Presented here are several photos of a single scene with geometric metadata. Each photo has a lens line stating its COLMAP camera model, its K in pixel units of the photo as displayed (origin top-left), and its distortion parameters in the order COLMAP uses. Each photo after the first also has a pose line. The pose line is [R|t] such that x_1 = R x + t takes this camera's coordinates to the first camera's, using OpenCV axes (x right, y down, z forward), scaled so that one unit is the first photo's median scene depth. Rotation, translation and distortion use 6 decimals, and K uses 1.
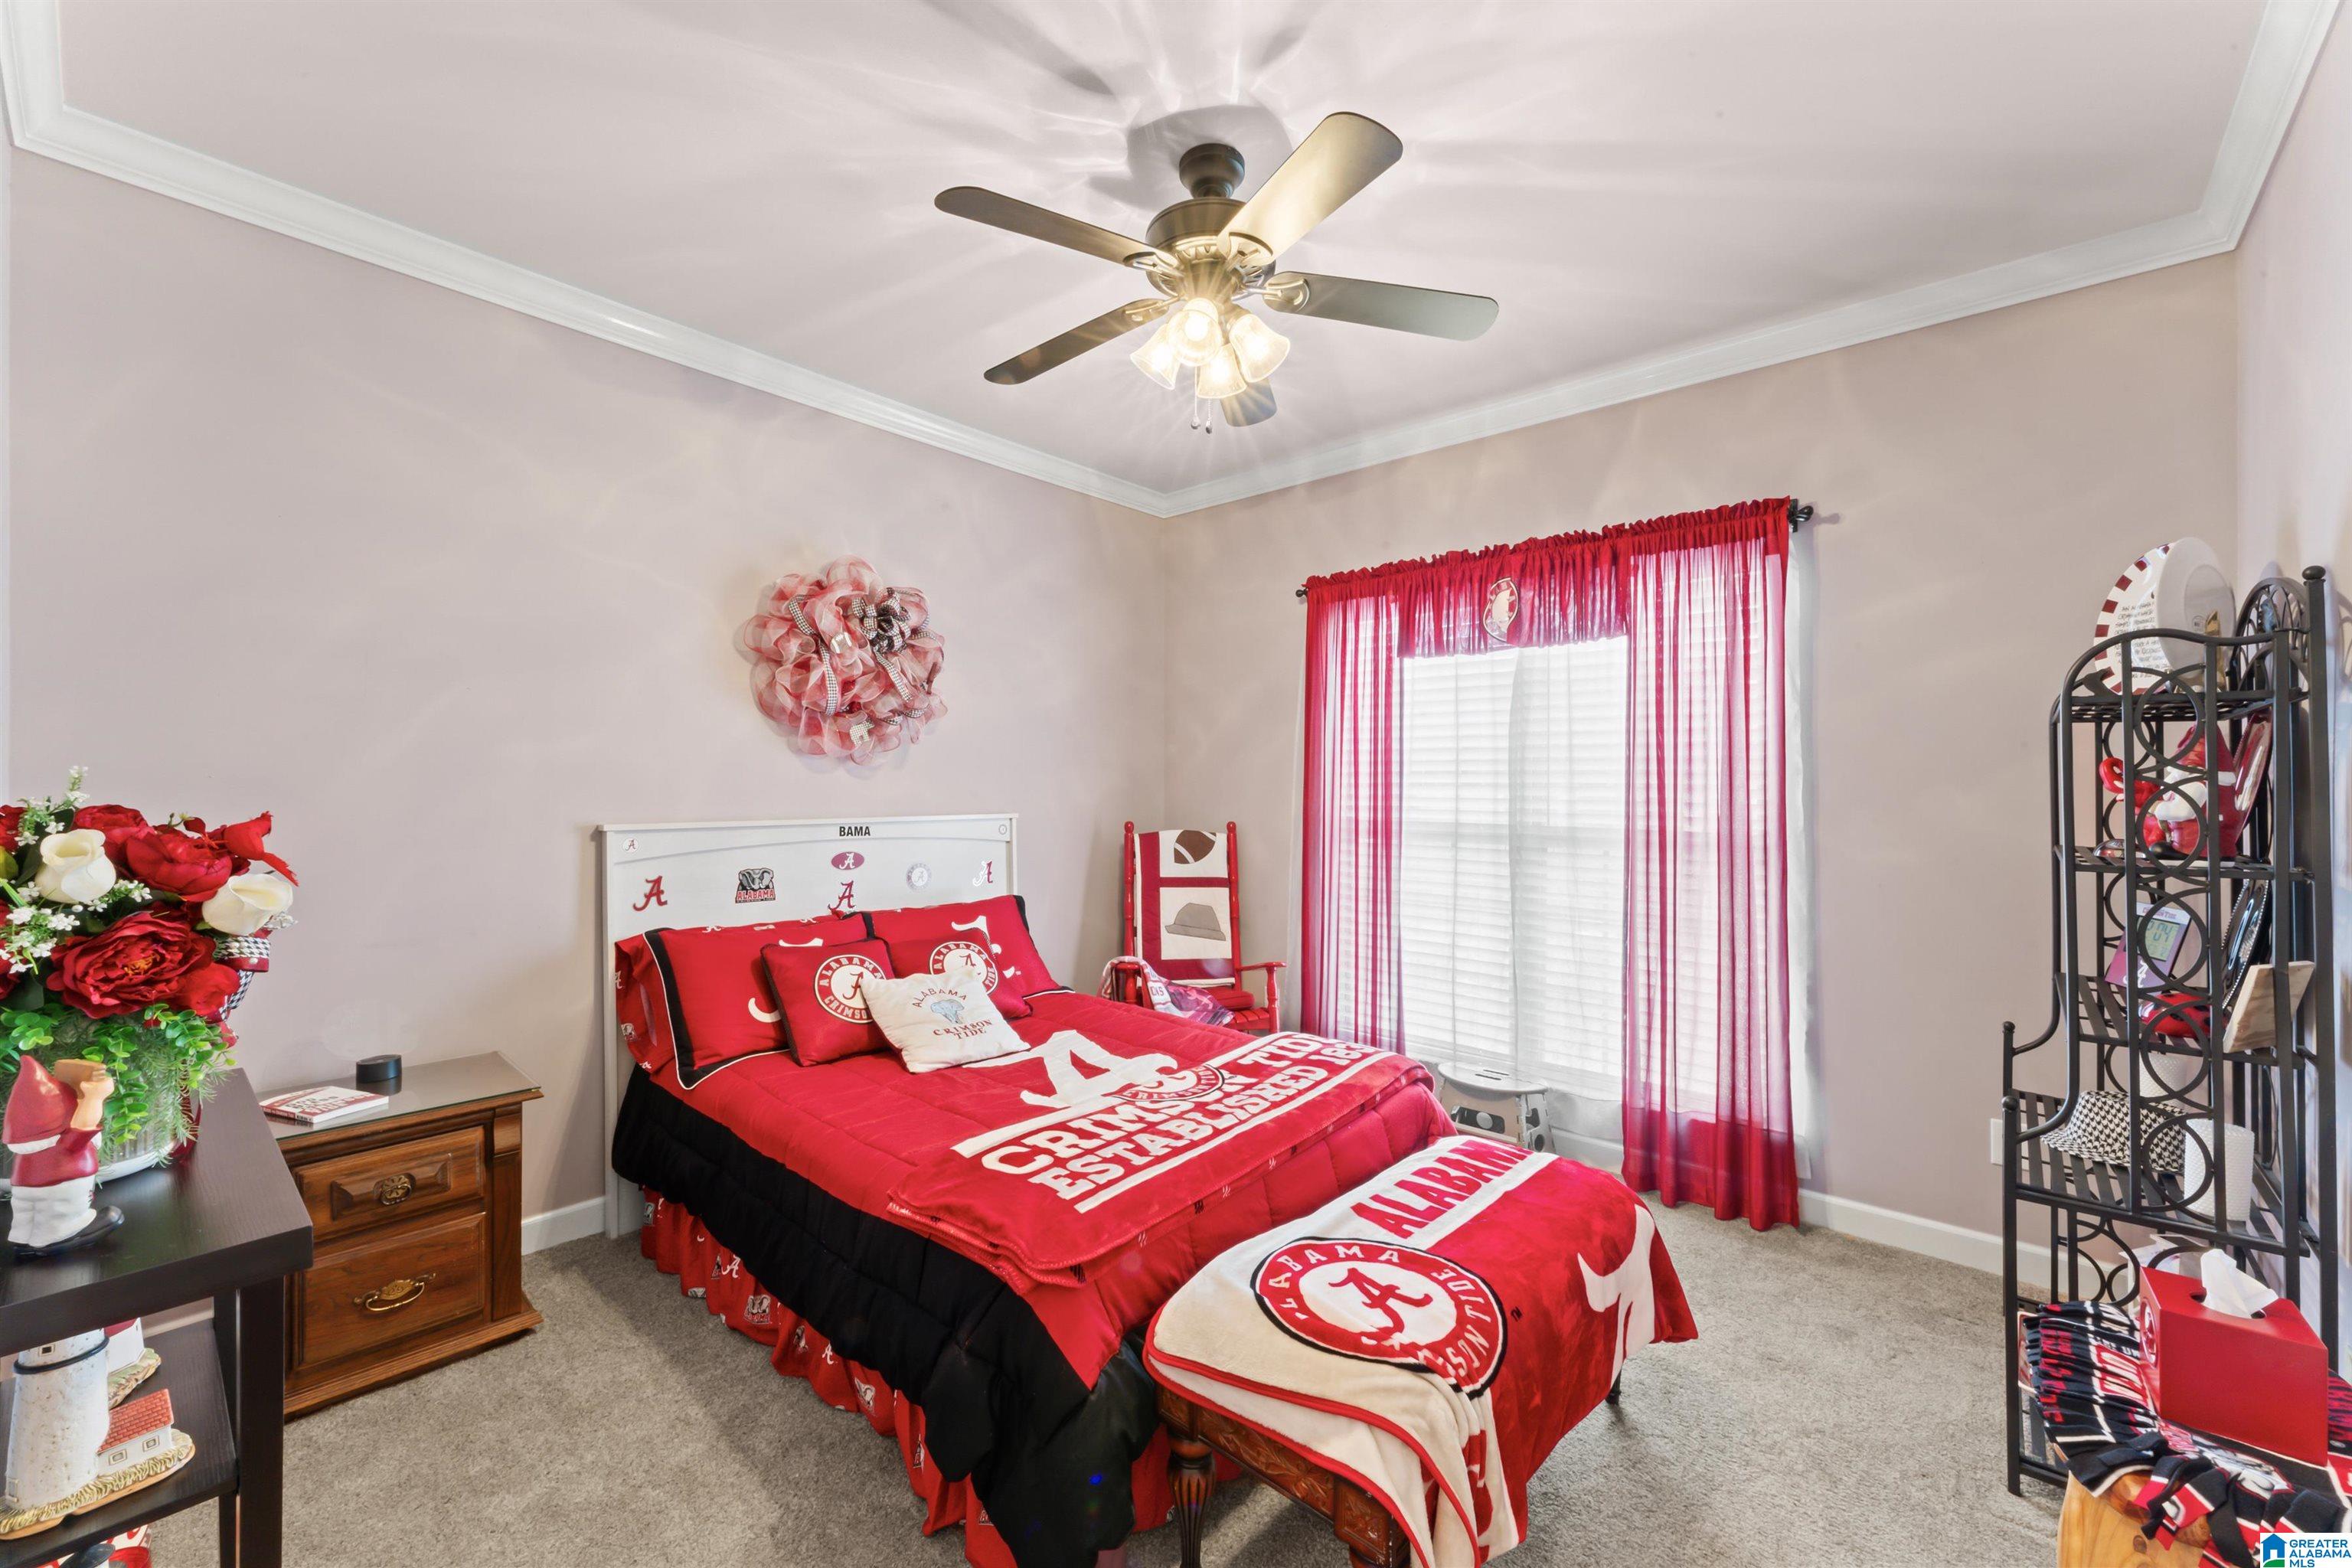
lens RADIAL K [[941.2, 0, 1181.9], [0, 941.2, 783.1], [0, 0, 1]] dist [-0.001922, -0.000064]
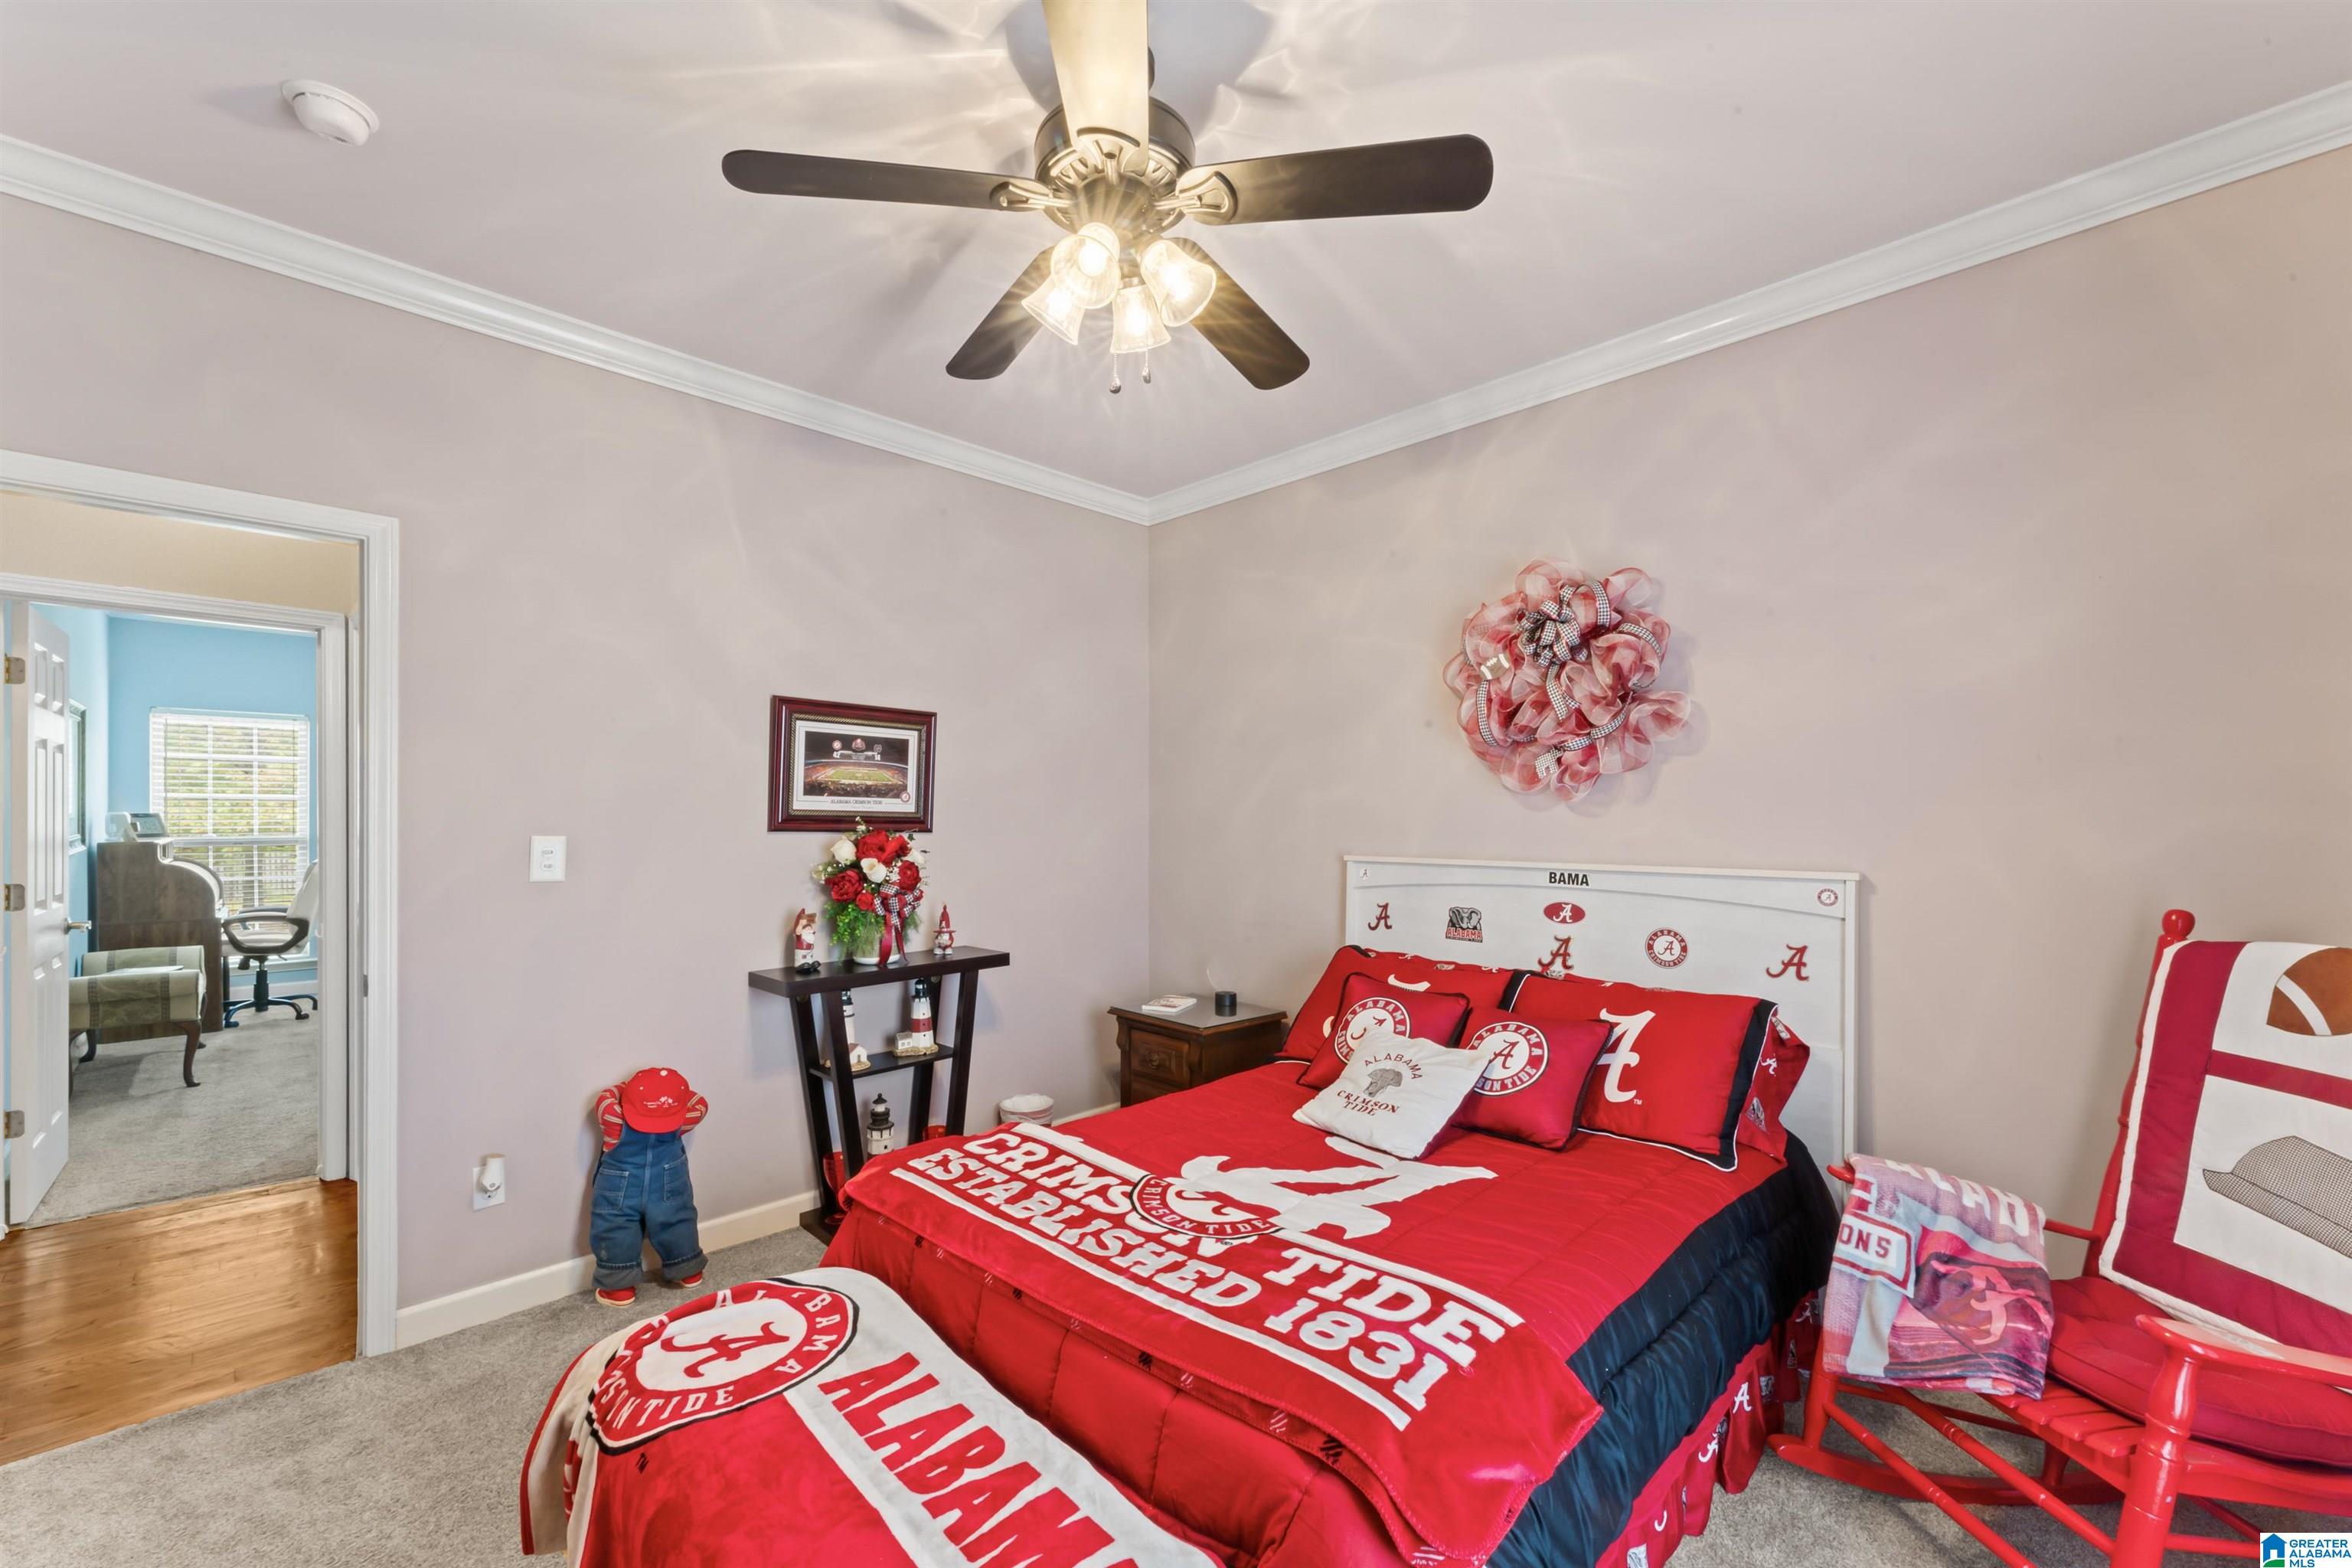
lens RADIAL K [[941.2, 0, 1156.4], [0, 941.2, 819.7], [0, 0, 1]] dist [-0.001922, -0.000064]
pose [[-0.082309, 0.000841, -0.996606, 0.857335], [0.001271, 0.999999, 0.000739, -0.005181], [0.996606, -0.001205, -0.082310, 1.136949]]
